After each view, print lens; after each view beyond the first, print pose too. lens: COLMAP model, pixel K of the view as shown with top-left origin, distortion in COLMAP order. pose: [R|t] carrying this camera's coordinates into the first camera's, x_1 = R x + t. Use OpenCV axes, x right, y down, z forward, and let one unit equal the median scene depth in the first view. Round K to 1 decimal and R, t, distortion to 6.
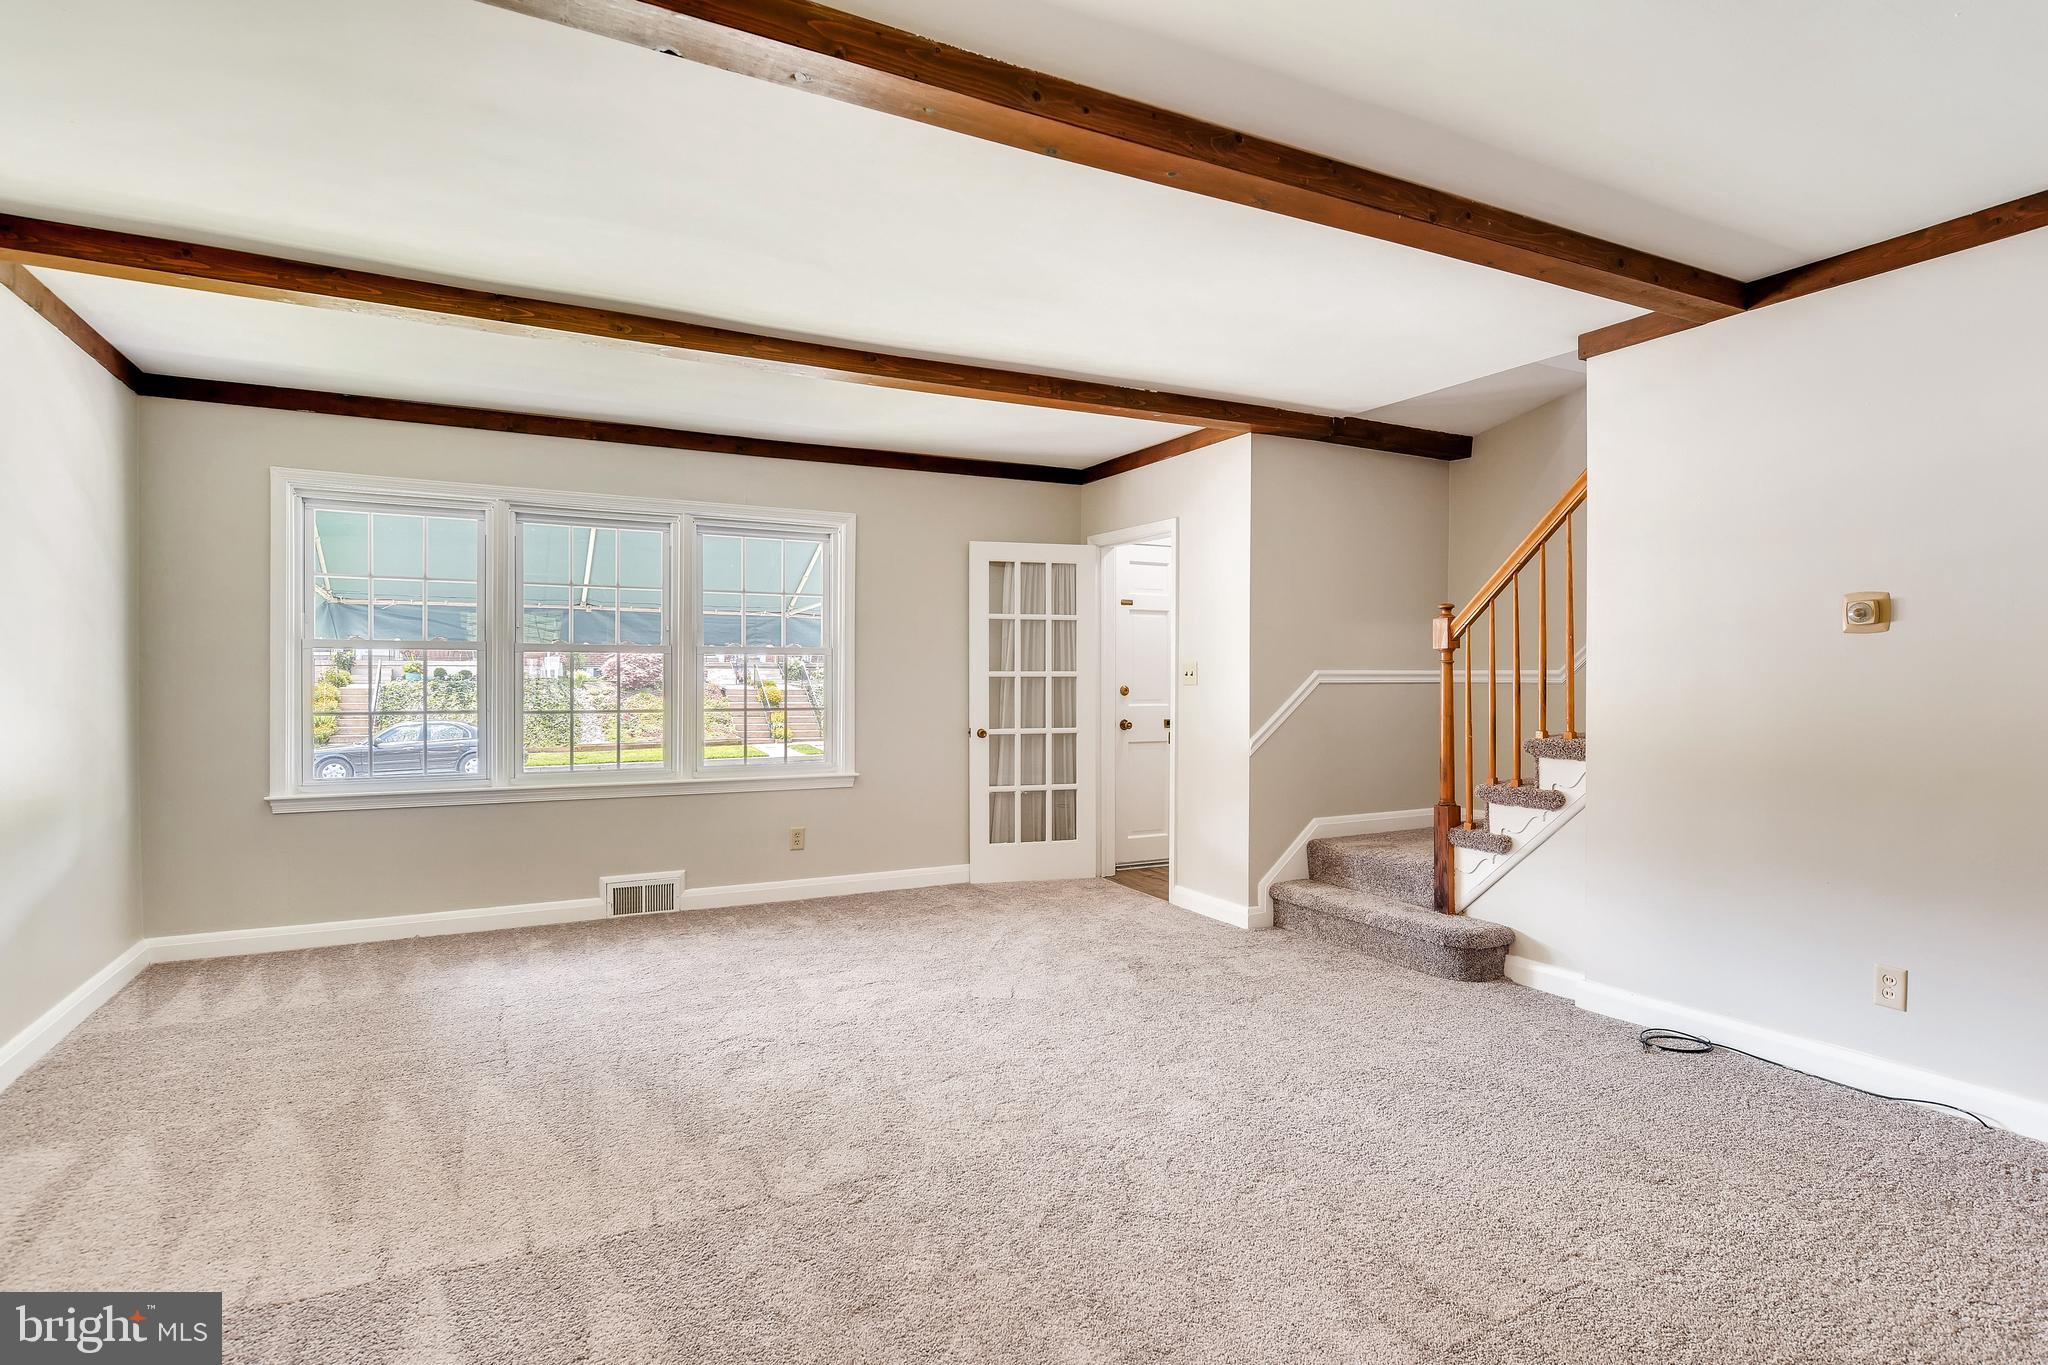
lens RADIAL K [[1032.6, 0, 1014.8], [0, 1032.6, 668.5], [0, 0, 1]] dist [-0.002187, 0.000516]
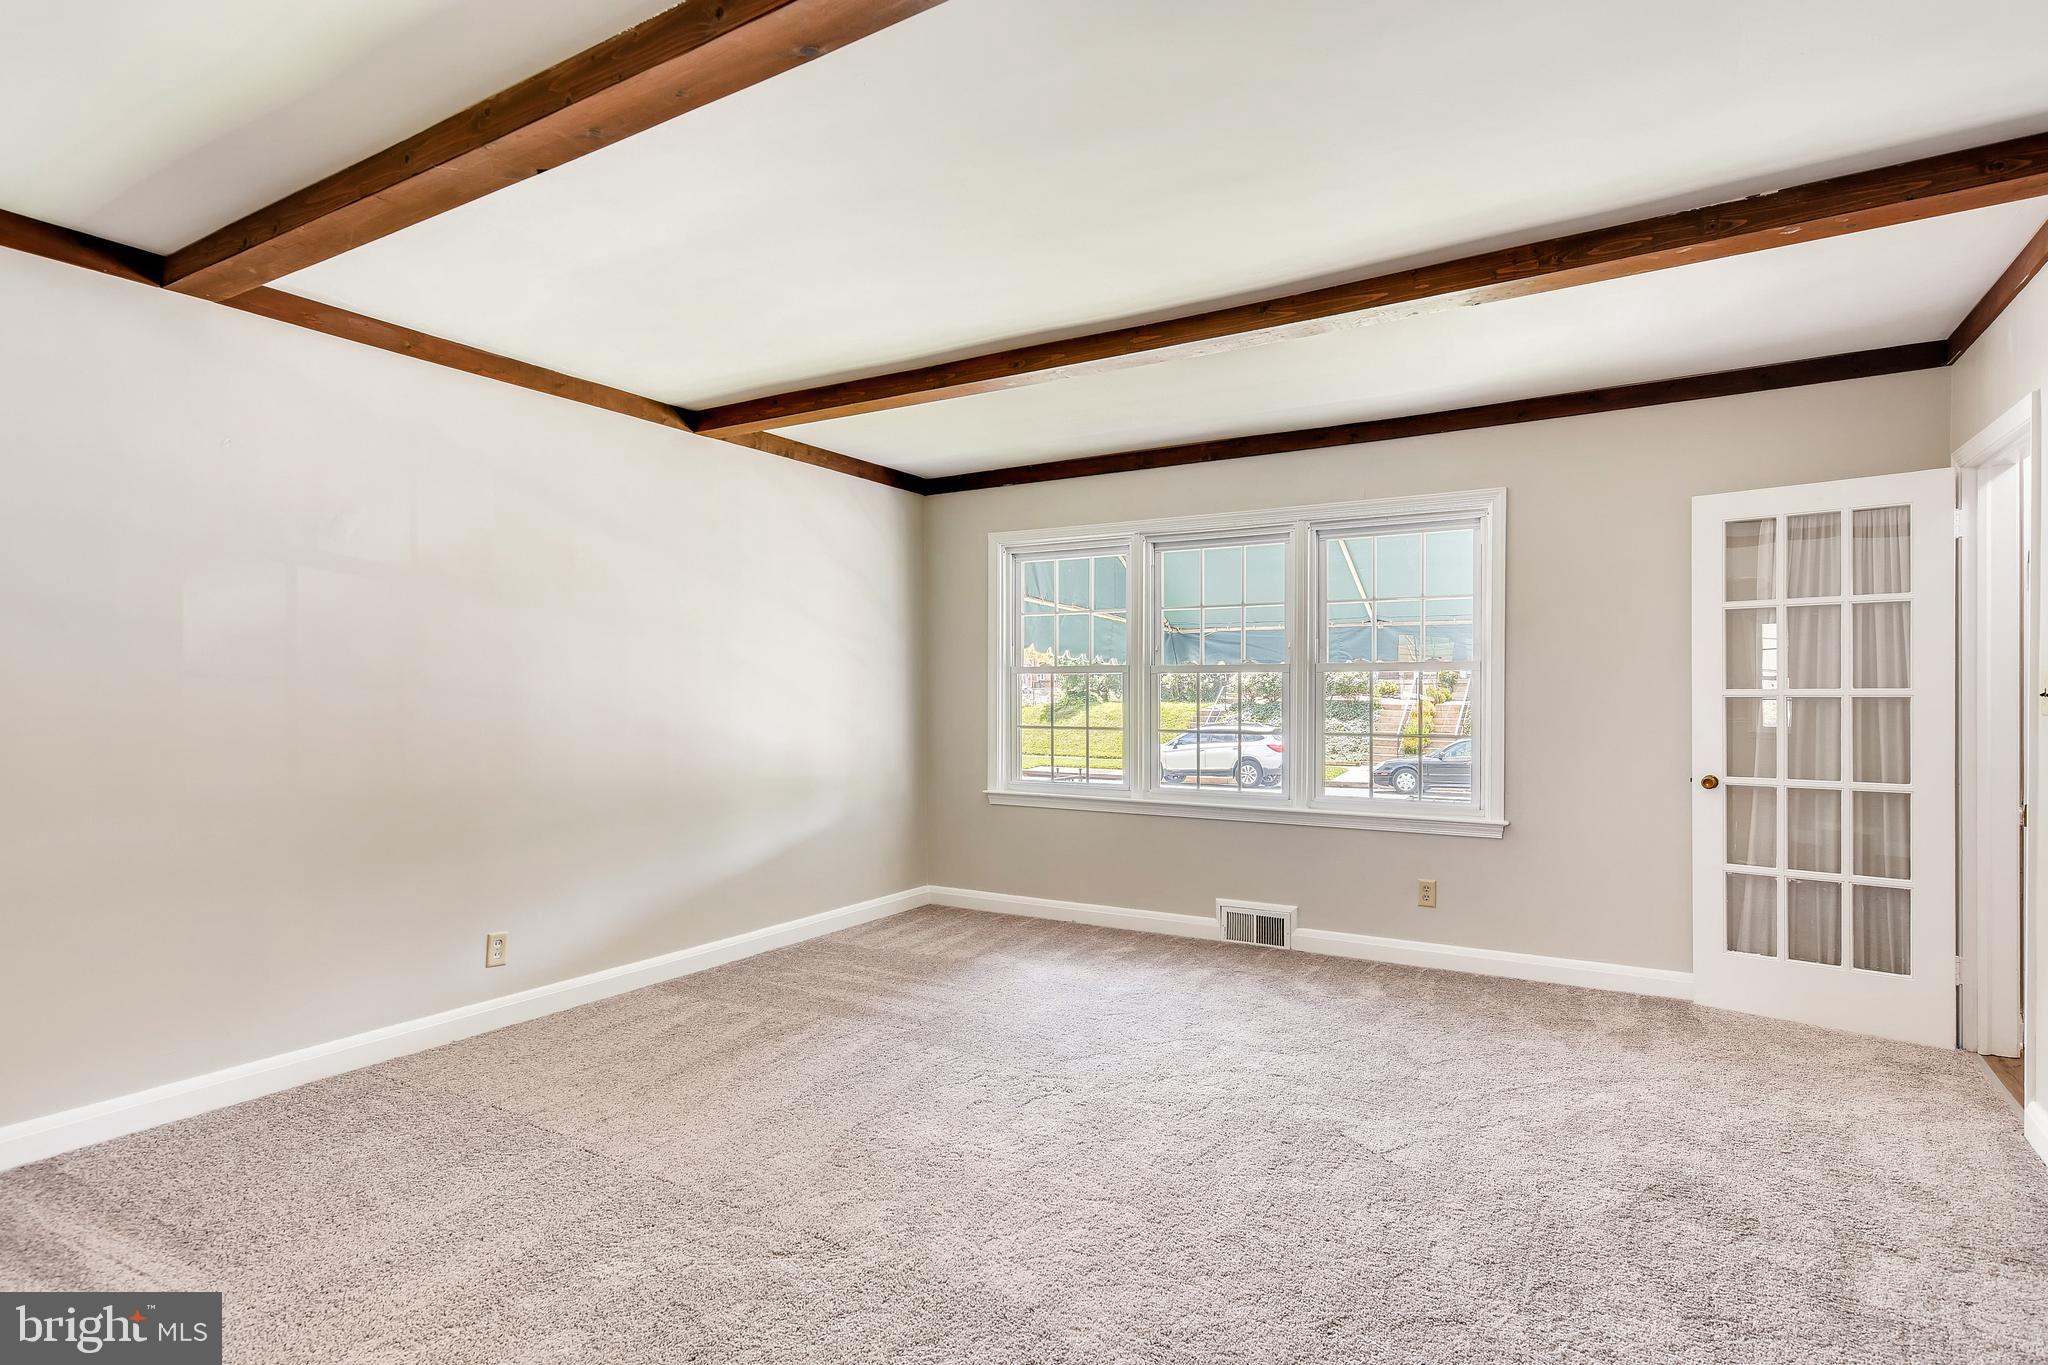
lens RADIAL K [[1039.7, 0, 1022.2], [0, 1039.7, 687.5], [0, 0, 1]] dist [0.001151, 0.001662]
pose [[0.529921, -0.006132, -0.848025, 0.302641], [0.007529, 0.999968, -0.002526, -0.000159], [0.848013, -0.005046, 0.529951, 0.265704]]
